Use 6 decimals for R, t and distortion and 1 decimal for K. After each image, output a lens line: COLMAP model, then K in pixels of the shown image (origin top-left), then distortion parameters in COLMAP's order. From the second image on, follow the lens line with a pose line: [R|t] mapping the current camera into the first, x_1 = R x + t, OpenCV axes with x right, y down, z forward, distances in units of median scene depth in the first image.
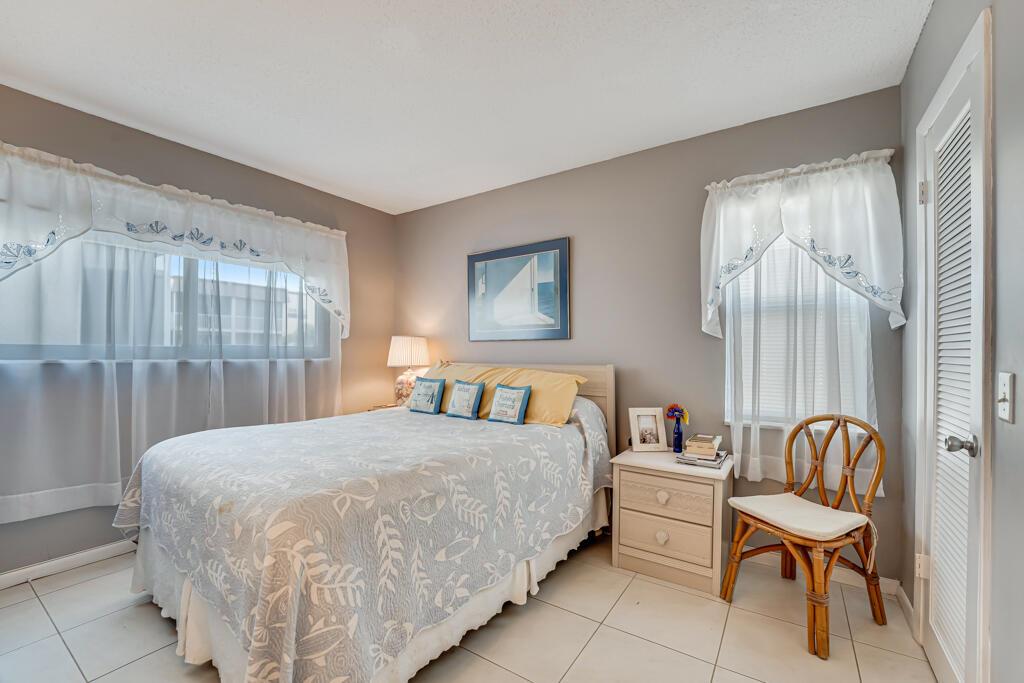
lens RADIAL K [[438.5, 0, 509.1], [0, 438.5, 345.4], [0, 0, 1]] dist [-0.024479, 0.000052]
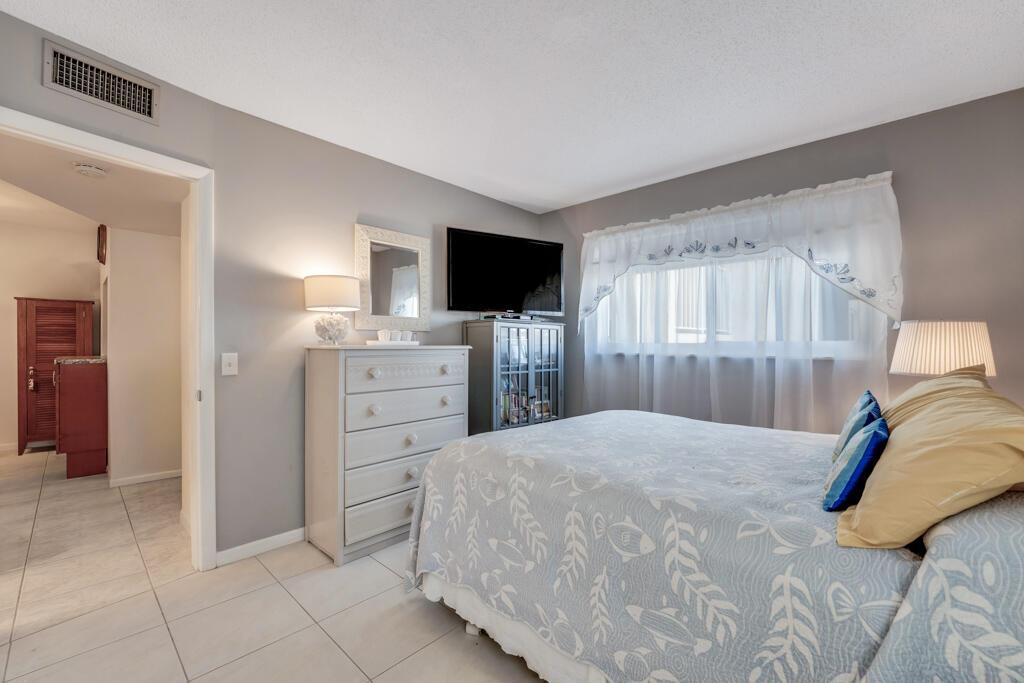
lens RADIAL K [[411.6, 0, 502.3], [0, 411.6, 348.0], [0, 0, 1]] dist [-0.022128, 0.000162]
pose [[-0.163730, 0.002632, -0.986502, 0.541687], [0.009796, 0.999951, 0.001042, 0.012597], [0.986457, -0.009493, -0.163748, 0.805277]]
